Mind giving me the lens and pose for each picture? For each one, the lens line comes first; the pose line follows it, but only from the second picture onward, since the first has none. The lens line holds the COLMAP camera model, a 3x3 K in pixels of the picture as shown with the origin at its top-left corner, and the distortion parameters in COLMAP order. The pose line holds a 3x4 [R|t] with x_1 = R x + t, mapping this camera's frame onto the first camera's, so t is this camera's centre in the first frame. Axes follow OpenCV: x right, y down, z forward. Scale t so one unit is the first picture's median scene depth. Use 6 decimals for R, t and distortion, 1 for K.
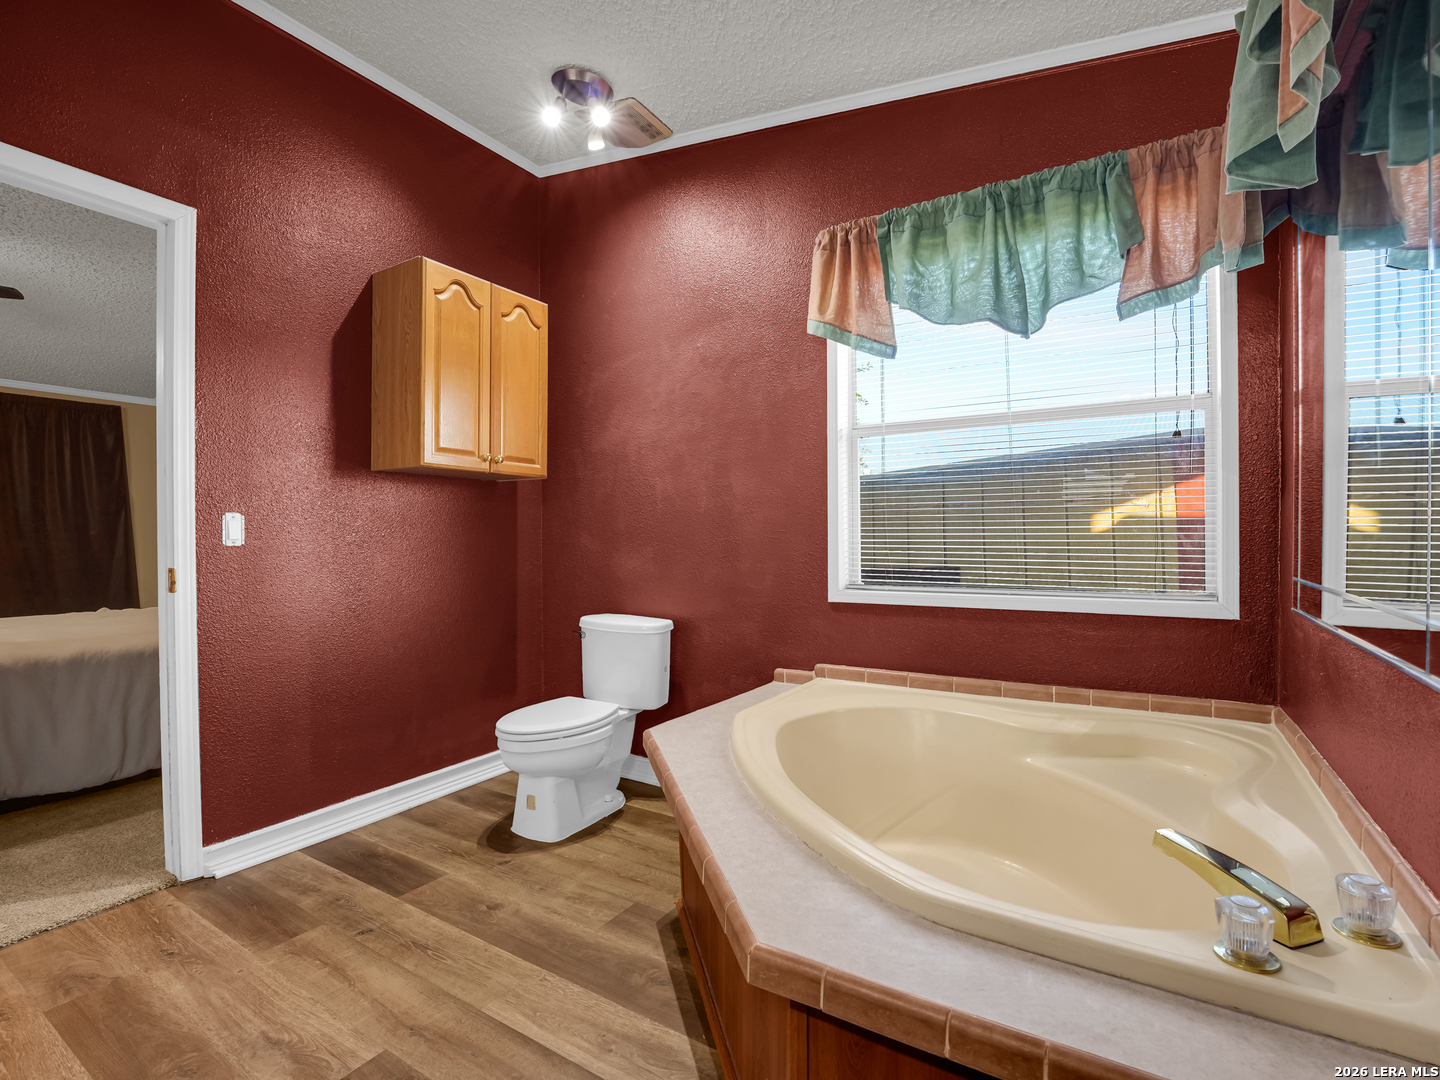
lens RADIAL K [[673.5, 0, 734.2], [0, 673.5, 539.7], [0, 0, 1]] dist [-0.000943, -0.000034]
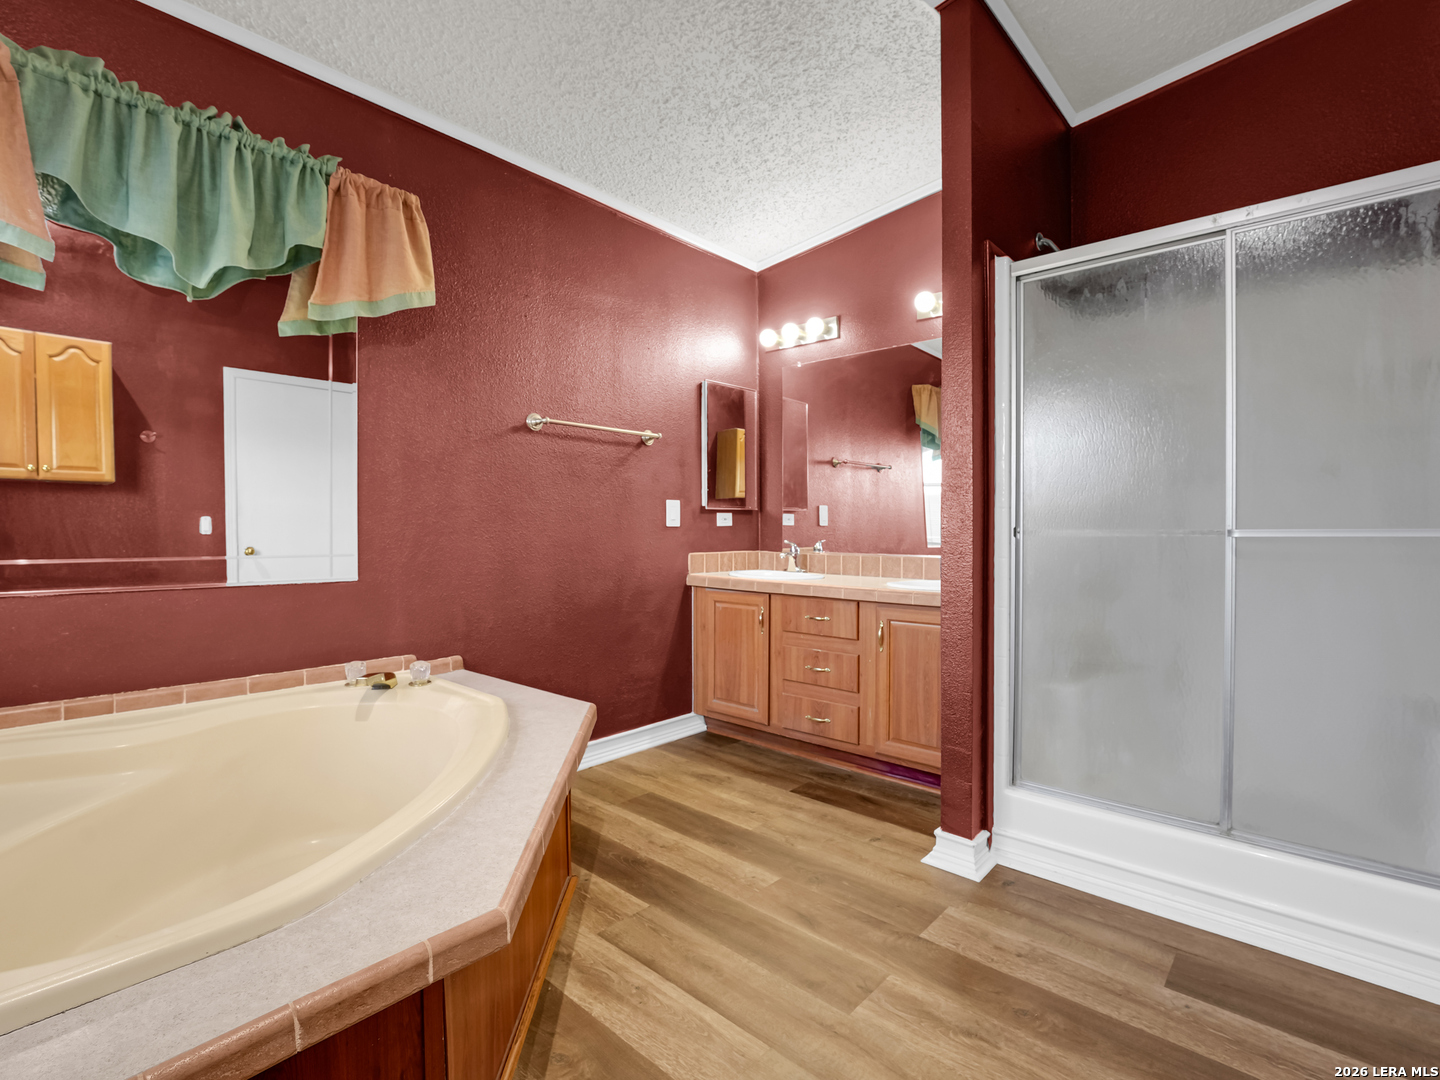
lens RADIAL K [[673.5, 0, 734.2], [0, 673.5, 539.7], [0, 0, 1]] dist [-0.000943, -0.000034]
pose [[-0.985258, 0.005369, 0.170989, -0.501124], [0.010307, 0.999555, 0.028007, 0.010791], [-0.170763, 0.029357, -0.984875, 1.919957]]
